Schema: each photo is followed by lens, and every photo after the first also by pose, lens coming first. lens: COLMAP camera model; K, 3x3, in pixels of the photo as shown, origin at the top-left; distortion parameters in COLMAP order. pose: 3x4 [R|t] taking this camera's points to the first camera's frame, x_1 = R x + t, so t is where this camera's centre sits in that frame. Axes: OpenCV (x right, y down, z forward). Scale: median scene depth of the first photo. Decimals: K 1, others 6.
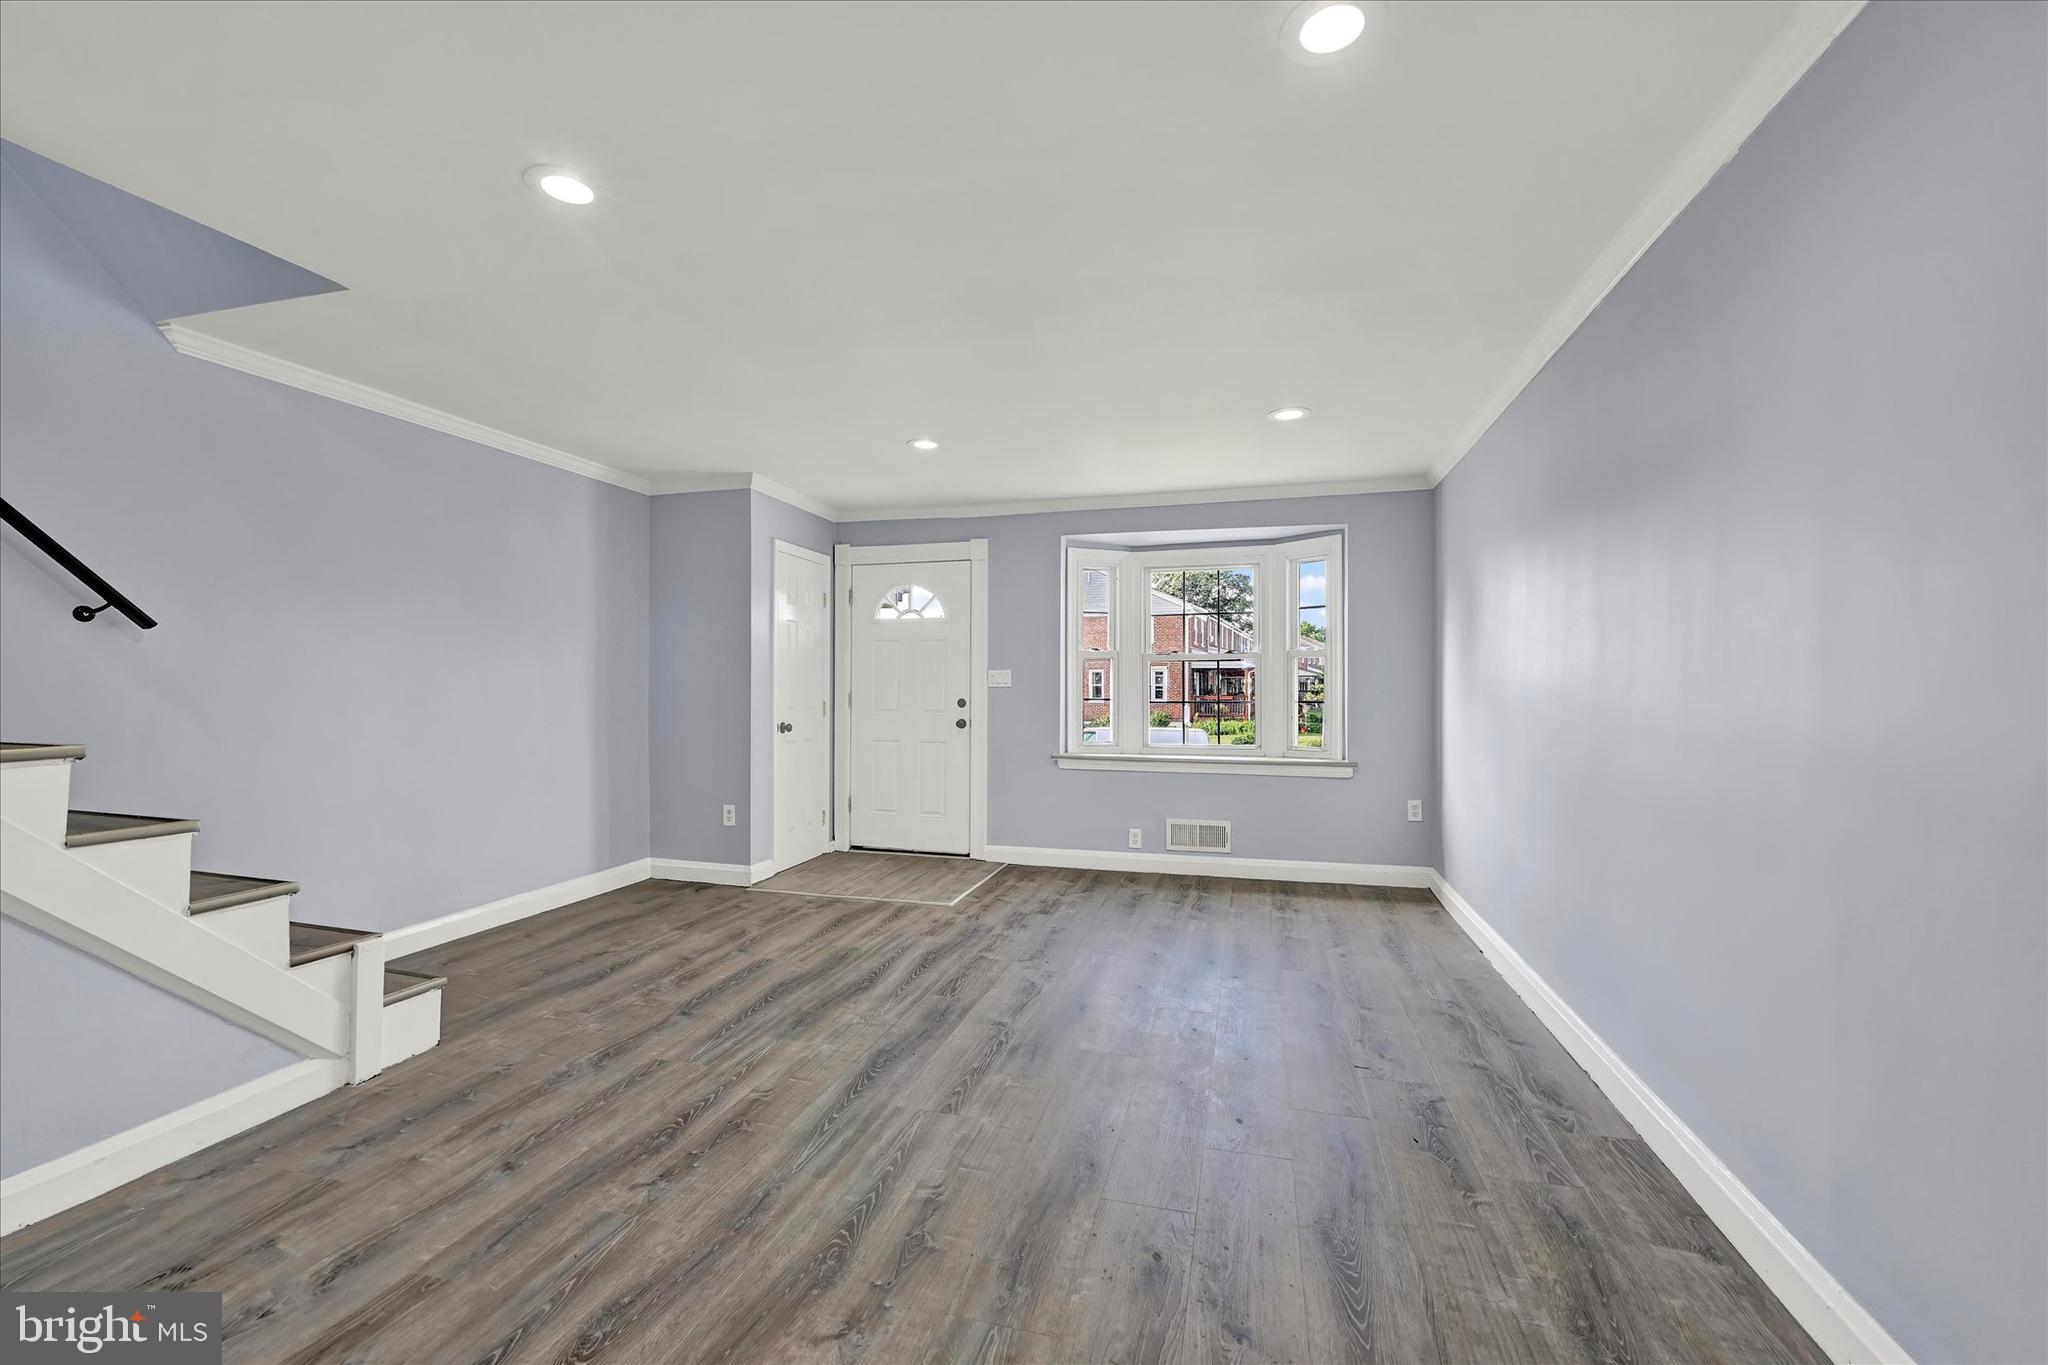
lens RADIAL K [[822.5, 0, 1010.1], [0, 822.5, 683.5], [0, 0, 1]] dist [-0.000641, 0.000471]
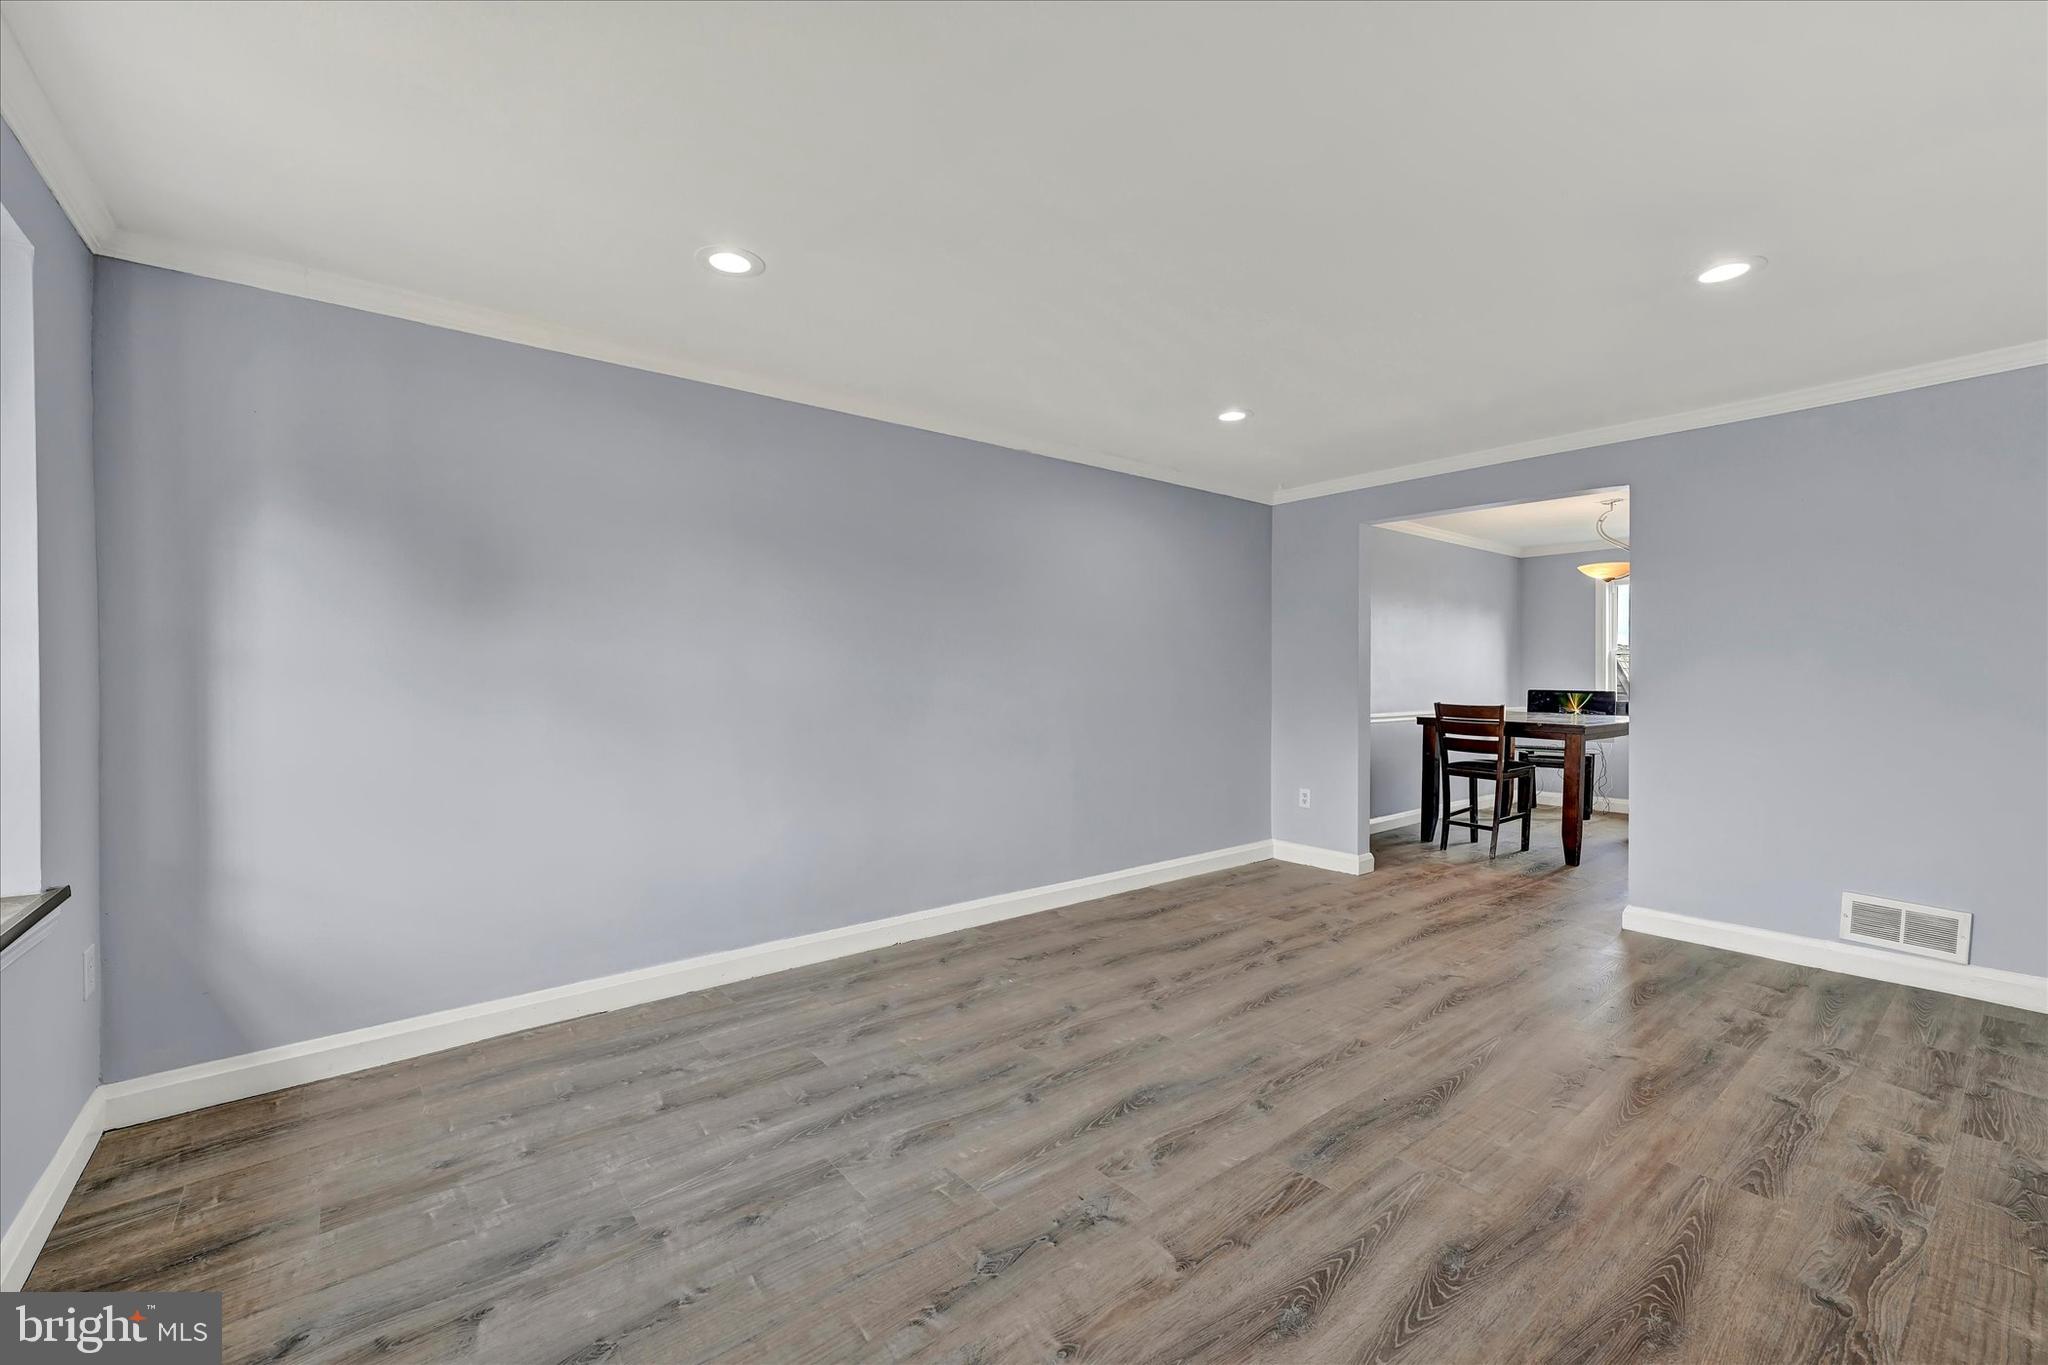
lens RADIAL K [[854.8, 0, 1024.0], [0, 854.8, 682.5], [0, 0, 1]] dist [0.015563, -0.000181]
pose [[-0.822757, -0.006854, 0.568352, -0.205621], [-0.003666, 0.999970, 0.006752, -0.000342], [-0.568381, 0.003472, -0.822758, 1.272464]]
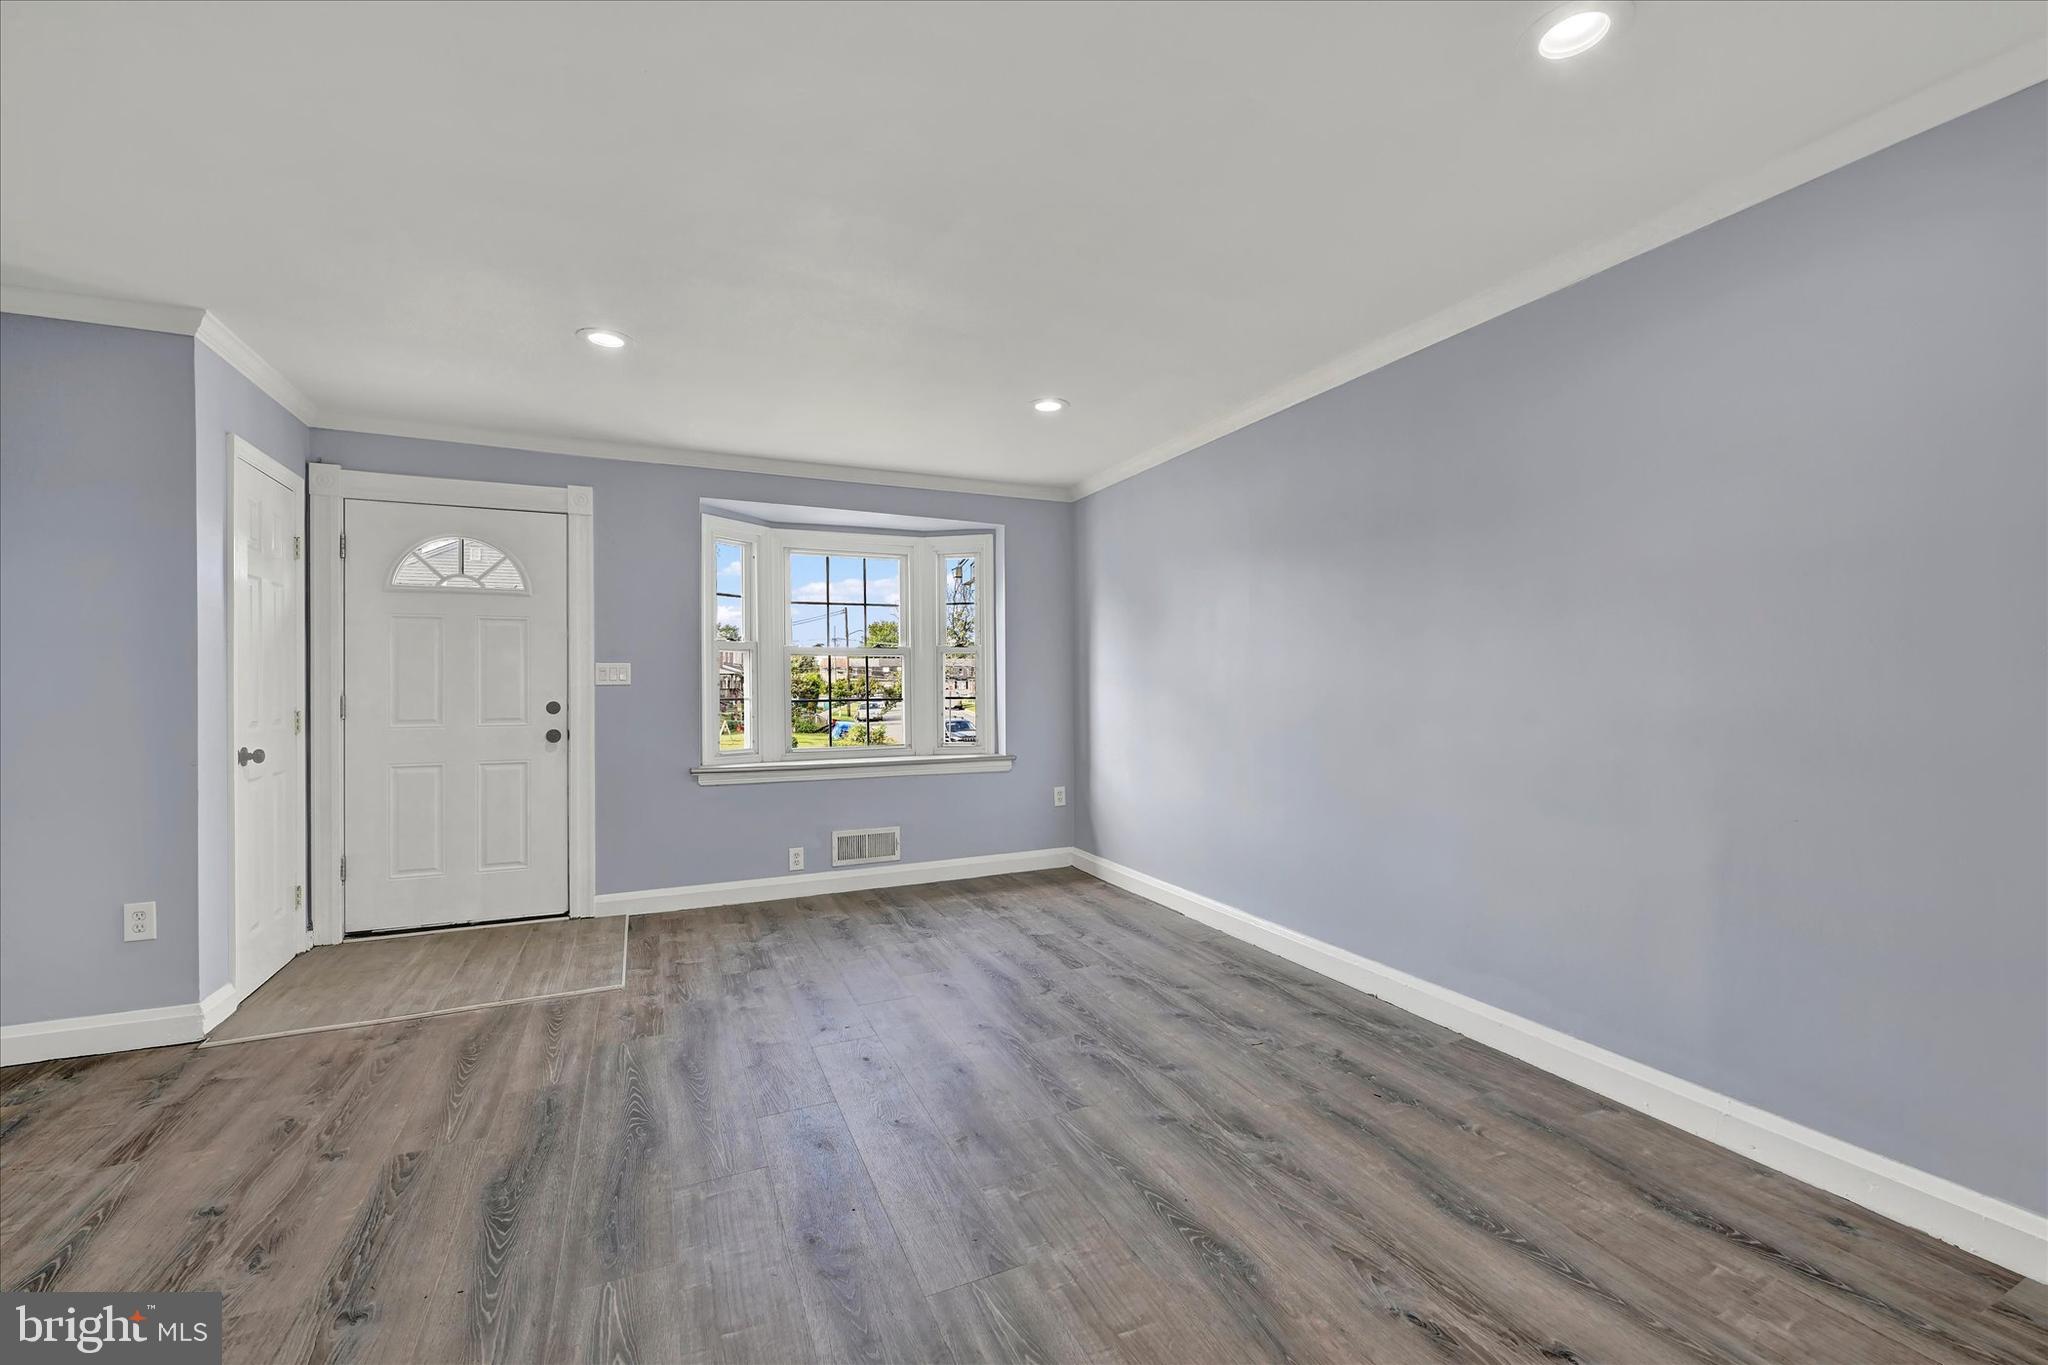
lens RADIAL K [[822.5, 0, 1010.1], [0, 822.5, 683.5], [0, 0, 1]] dist [-0.000641, 0.000471]
pose [[0.766610, -0.005024, 0.642093, -0.296246], [0.004032, 0.999987, 0.003011, 0.002444], [-0.642100, 0.000281, 0.766621, 0.245578]]
